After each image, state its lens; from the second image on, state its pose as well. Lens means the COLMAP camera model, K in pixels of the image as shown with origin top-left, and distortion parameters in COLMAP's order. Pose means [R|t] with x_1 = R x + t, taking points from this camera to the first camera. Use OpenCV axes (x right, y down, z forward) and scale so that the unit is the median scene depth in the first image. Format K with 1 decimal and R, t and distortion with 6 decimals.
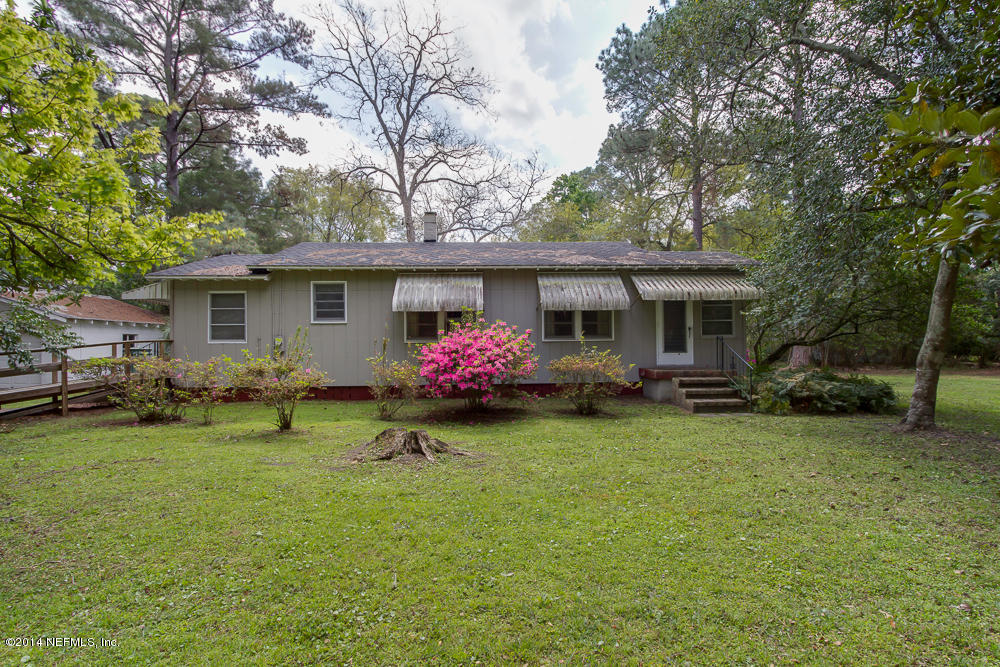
lens RADIAL K [[506.9, 0, 498.6], [0, 506.9, 337.7], [0, 0, 1]] dist [-0.024645, 0.000250]
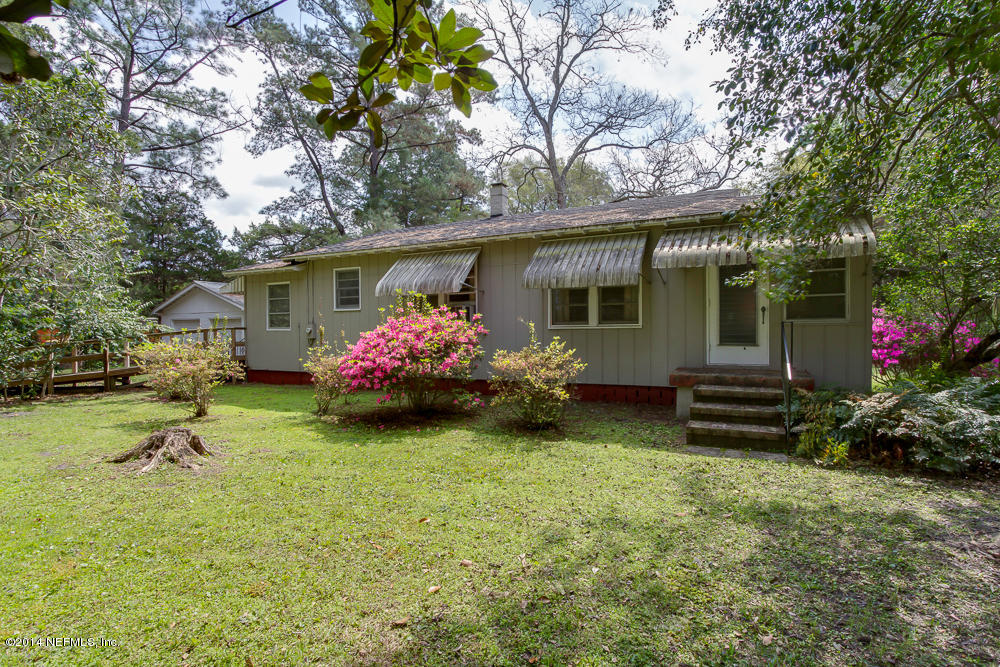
lens RADIAL K [[506.9, 0, 498.6], [0, 506.9, 337.7], [0, 0, 1]] dist [-0.024645, 0.000250]
pose [[0.868433, 0.011118, -0.495683, 0.417256], [0.005775, 0.999454, 0.032535, -0.005238], [0.495774, -0.031117, 0.867894, 0.283228]]
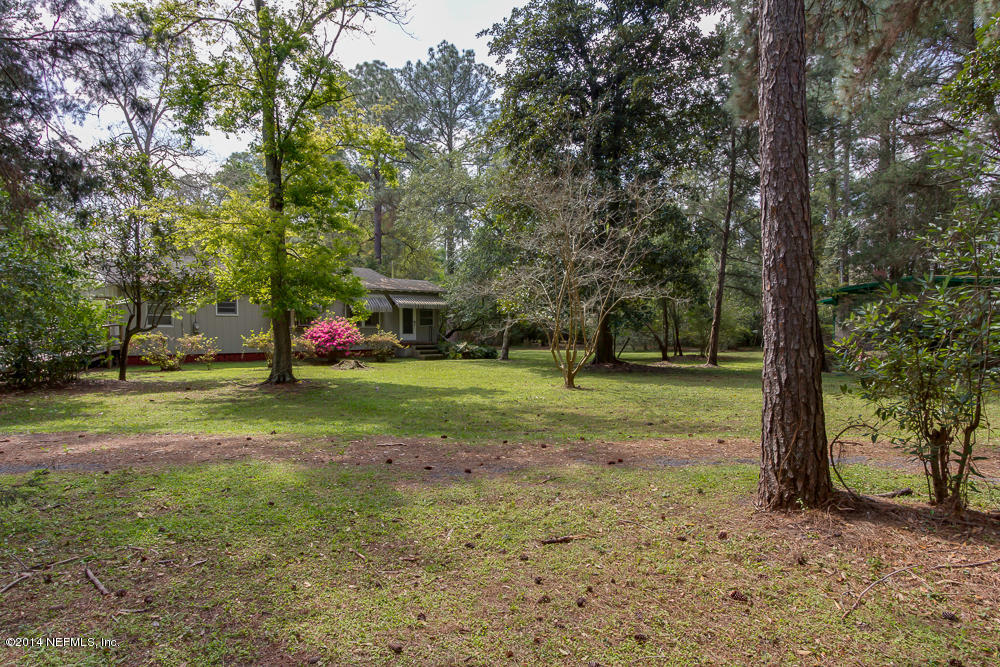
lens RADIAL K [[506.9, 0, 498.6], [0, 506.9, 337.7], [0, 0, 1]] dist [-0.024645, 0.000250]
pose [[0.776200, -0.004745, 0.630469, -0.636864], [-0.008497, 0.999802, 0.017987, 0.005853], [-0.630430, -0.019319, 0.776006, -0.773035]]
